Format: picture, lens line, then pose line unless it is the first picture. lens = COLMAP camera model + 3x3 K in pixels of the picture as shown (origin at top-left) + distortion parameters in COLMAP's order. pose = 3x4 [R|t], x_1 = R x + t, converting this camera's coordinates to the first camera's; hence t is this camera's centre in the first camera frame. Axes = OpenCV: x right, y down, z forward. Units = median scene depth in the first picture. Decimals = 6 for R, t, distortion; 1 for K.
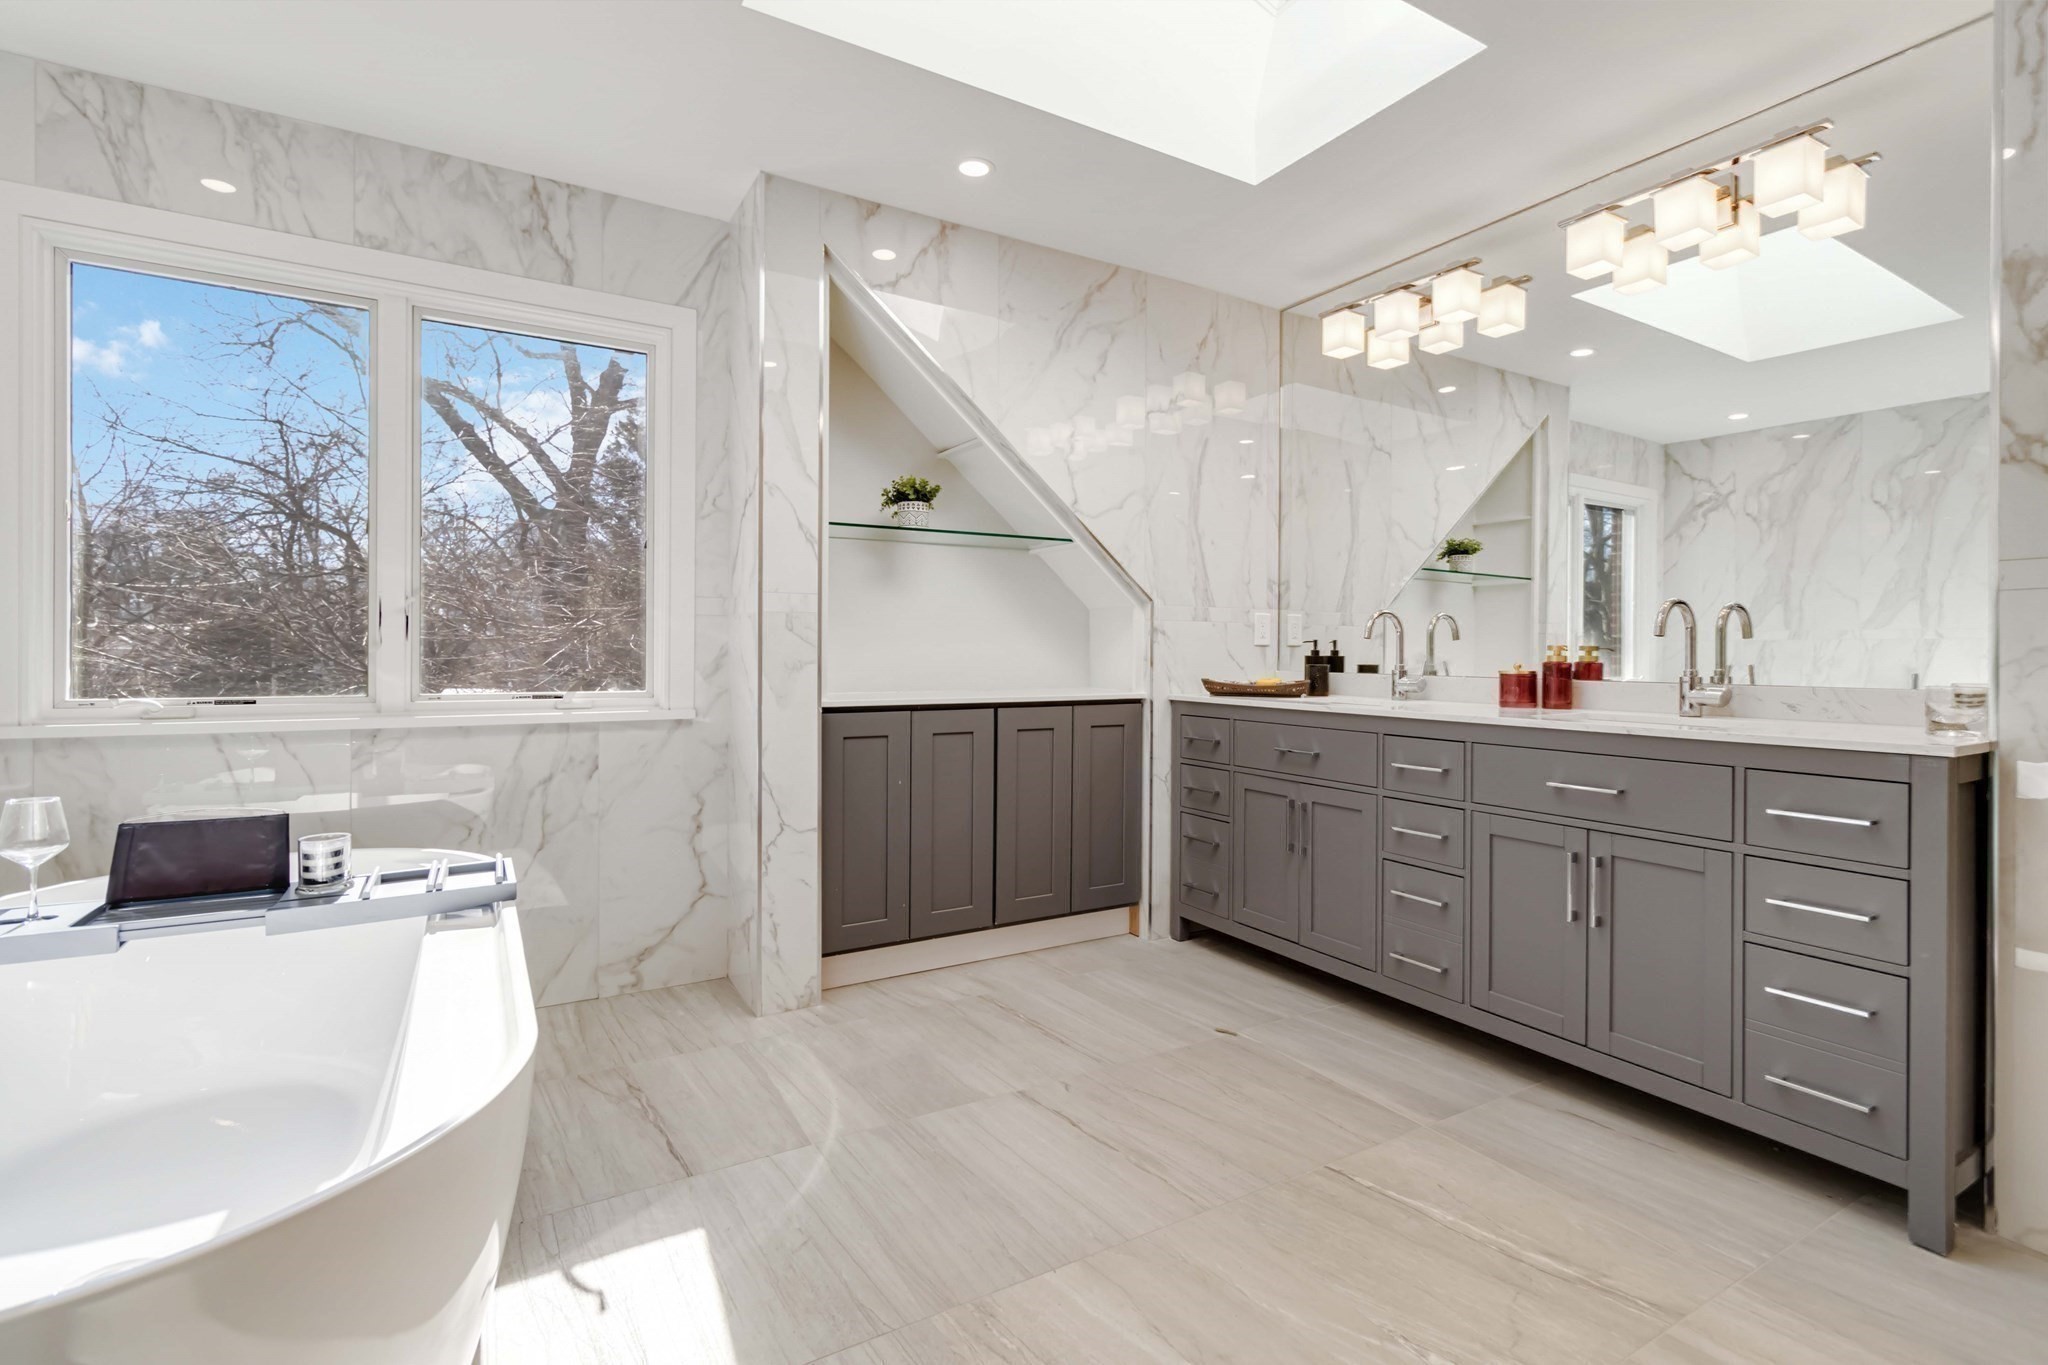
lens RADIAL K [[938.2, 0, 1037.0], [0, 938.2, 648.9], [0, 0, 1]] dist [0.003337, -0.000044]
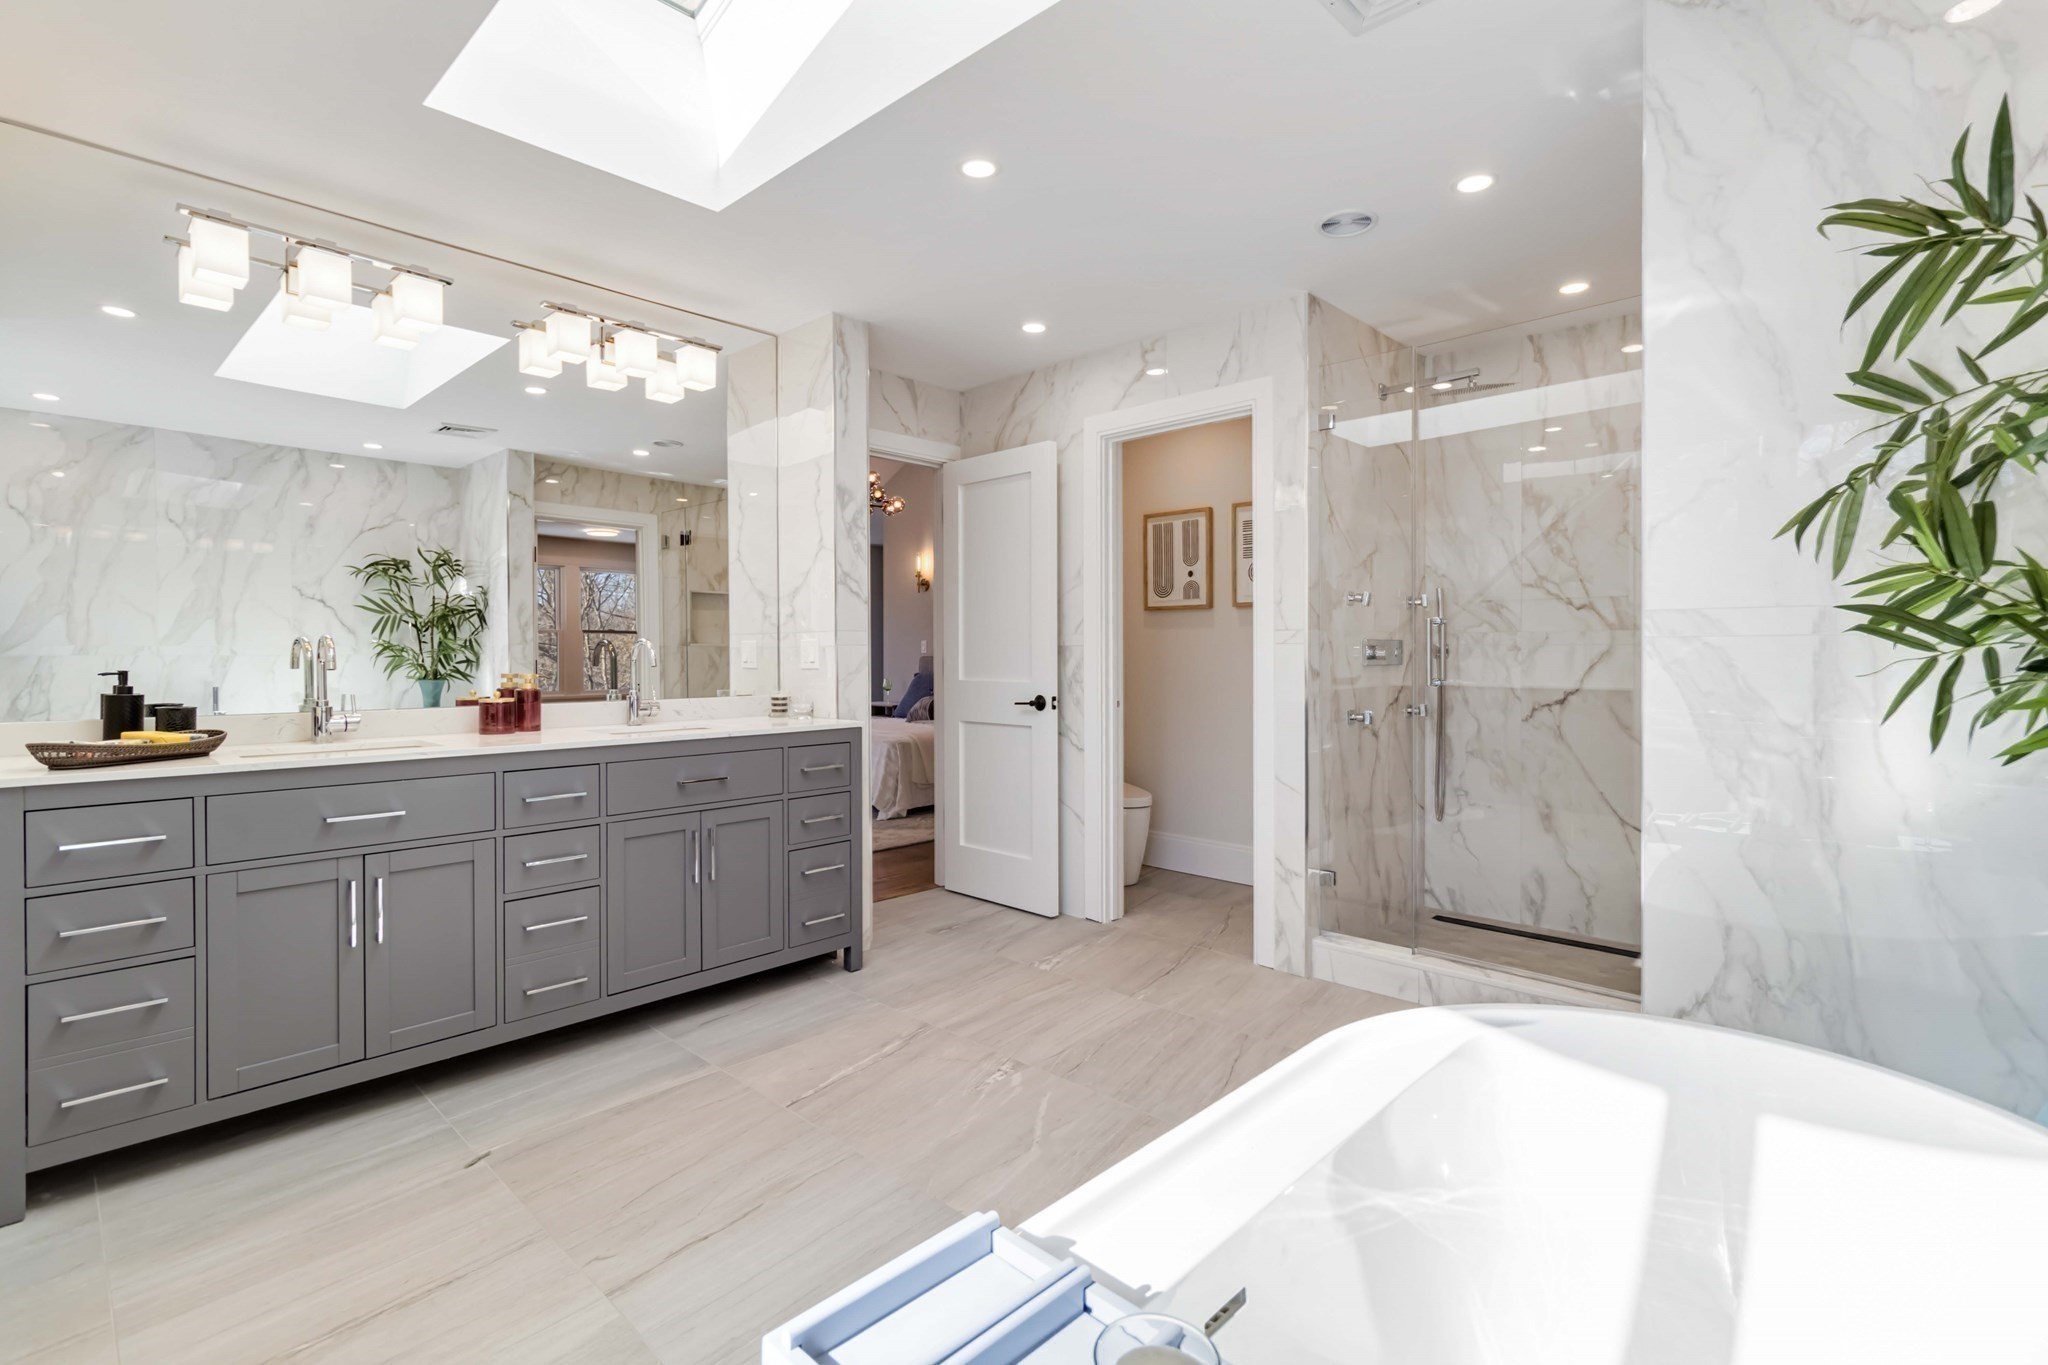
lens RADIAL K [[938.2, 0, 1033.3], [0, 938.2, 665.0], [0, 0, 1]] dist [0.003337, -0.000044]
pose [[-0.264451, -0.015399, 0.964276, -0.650691], [-0.001317, 0.999877, 0.015607, -0.031382], [-0.964398, 0.002857, -0.264438, 0.691258]]
